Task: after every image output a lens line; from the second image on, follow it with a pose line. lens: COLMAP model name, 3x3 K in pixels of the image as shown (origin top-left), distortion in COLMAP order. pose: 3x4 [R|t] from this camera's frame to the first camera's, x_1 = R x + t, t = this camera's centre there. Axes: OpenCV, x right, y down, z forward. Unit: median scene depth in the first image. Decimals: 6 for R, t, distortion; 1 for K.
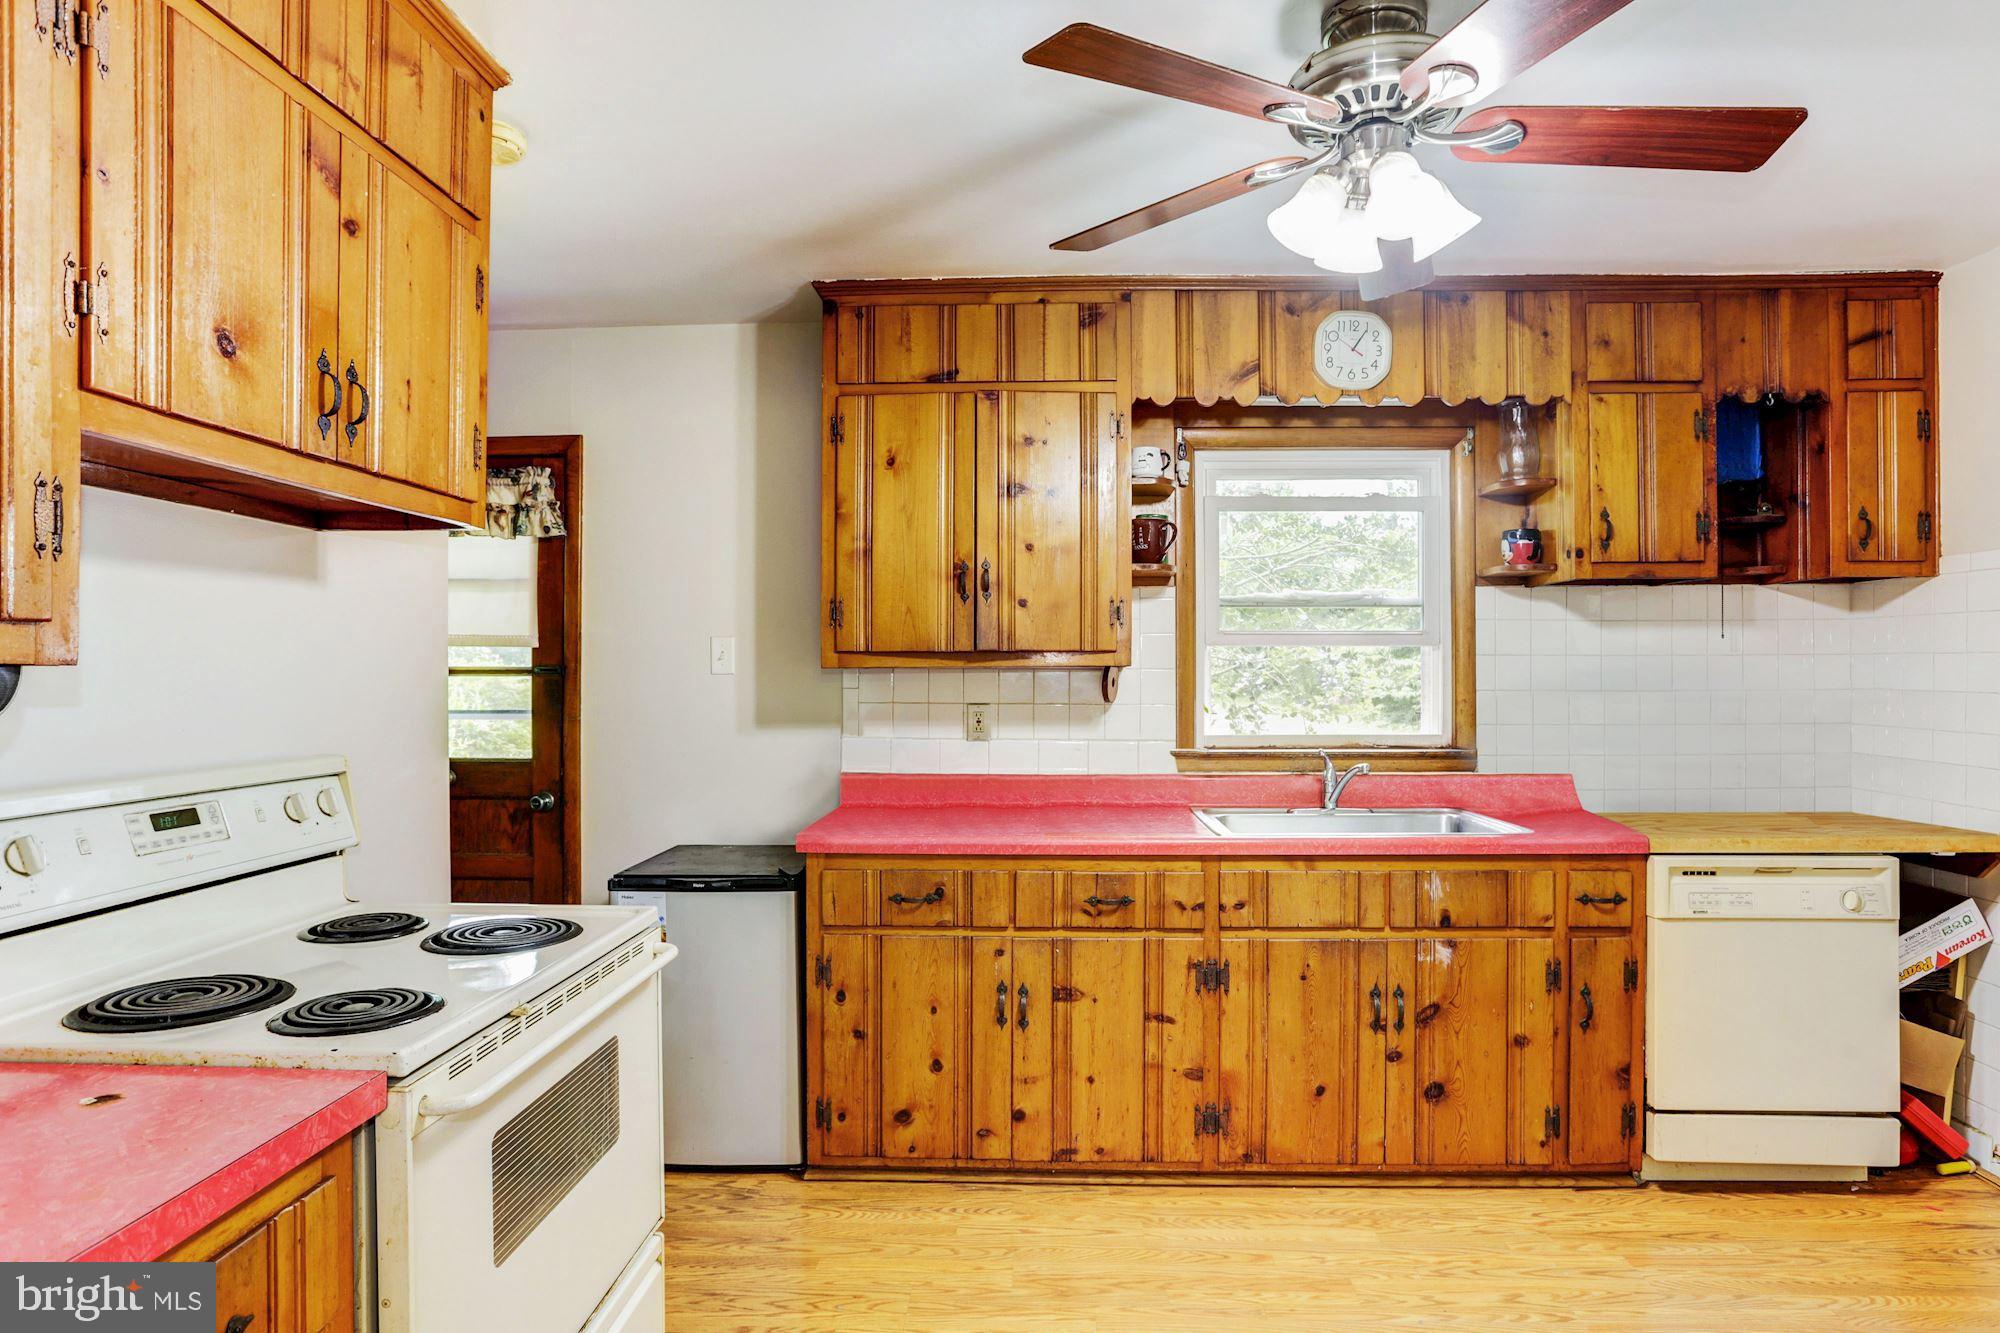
lens RADIAL K [[1090.0, 0, 1004.7], [0, 1090.0, 660.2], [0, 0, 1]] dist [-0.024438, 0.031020]
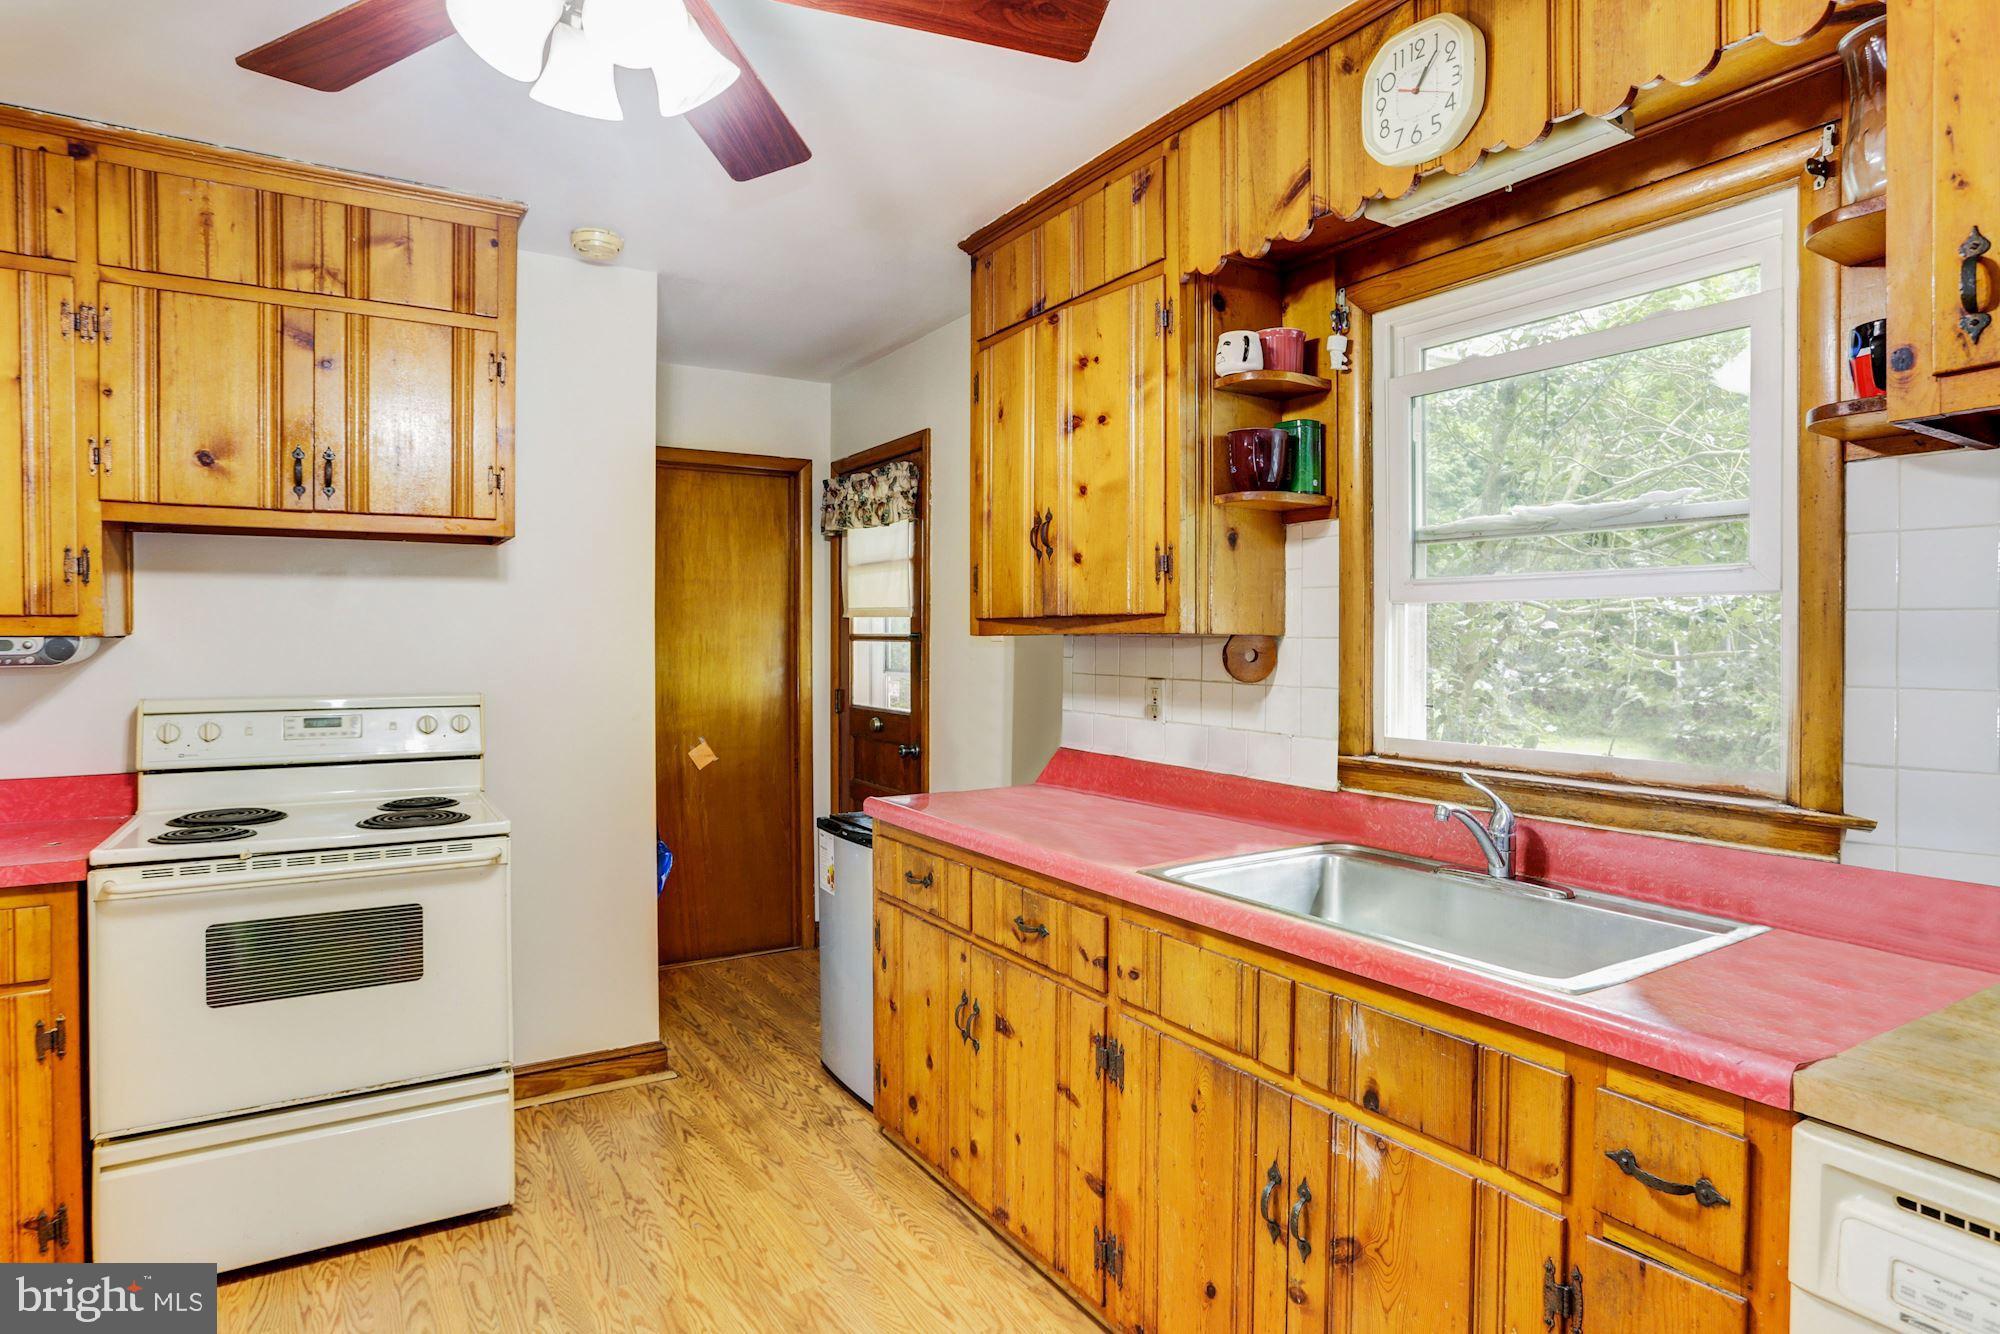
lens RADIAL K [[1115.0, 0, 1011.3], [0, 1115.0, 640.5], [0, 0, 1]] dist [-0.004469, 0.014861]
pose [[0.548007, 0.007557, -0.836439, 0.777721], [0.005887, 0.999900, 0.012891, -0.001441], [0.836453, -0.011989, 0.547908, 0.538874]]
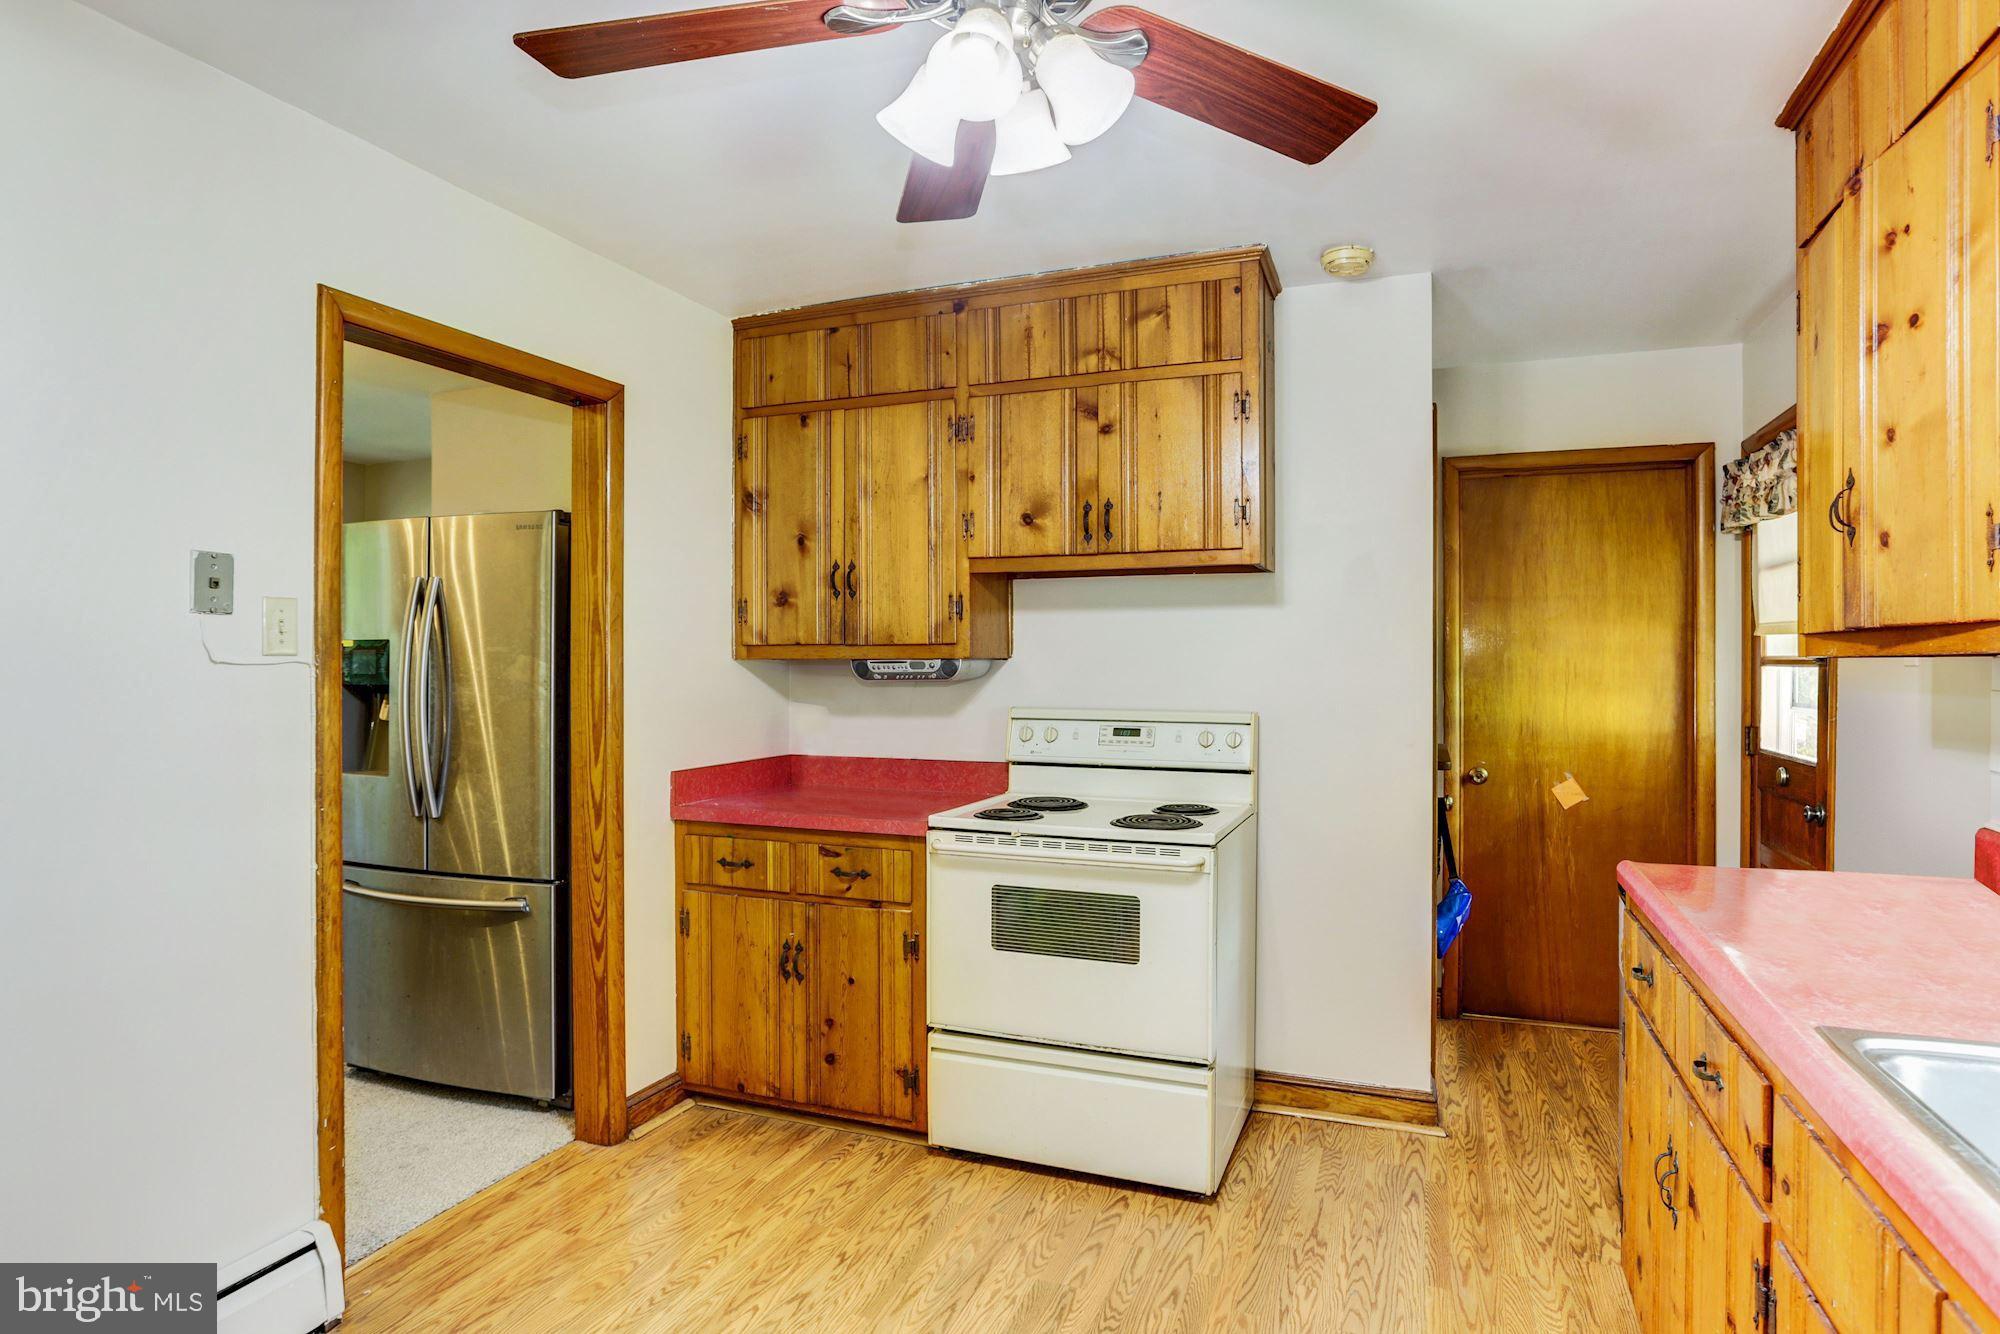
lens RADIAL K [[1106.3, 0, 1001.5], [0, 1106.3, 653.8], [0, 0, 1]] dist [-0.045453, 0.033487]
pose [[-0.323190, -0.000738, -0.946334, 0.749325], [0.010496, 0.999935, -0.004364, 0.002409], [0.946276, -0.011343, -0.323162, 0.835029]]
